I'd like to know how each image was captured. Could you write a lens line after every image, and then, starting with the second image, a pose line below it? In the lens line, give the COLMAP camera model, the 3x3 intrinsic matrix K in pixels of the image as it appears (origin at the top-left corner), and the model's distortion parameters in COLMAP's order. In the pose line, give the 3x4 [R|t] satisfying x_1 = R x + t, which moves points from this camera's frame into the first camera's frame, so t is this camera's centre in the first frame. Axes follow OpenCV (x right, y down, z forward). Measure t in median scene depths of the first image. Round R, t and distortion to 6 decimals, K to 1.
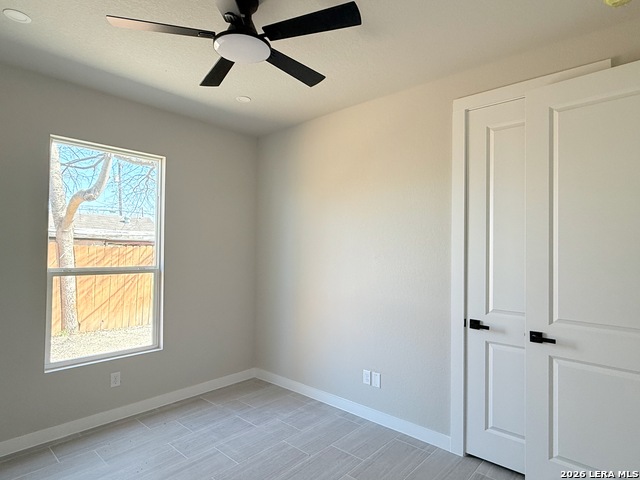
lens RADIAL K [[364.7, 0, 321.5], [0, 364.7, 241.4], [0, 0, 1]] dist [-0.002954, -0.000436]
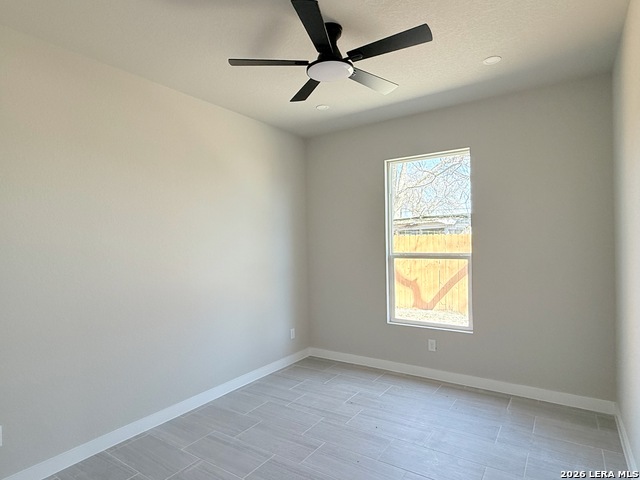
lens RADIAL K [[364.7, 0, 321.5], [0, 364.7, 241.4], [0, 0, 1]] dist [-0.002954, -0.000436]
pose [[0.124926, -0.015941, -0.992038, 0.601482], [0.041646, 0.999074, -0.010810, 0.030032], [0.991292, -0.039964, 0.125474, 0.493883]]
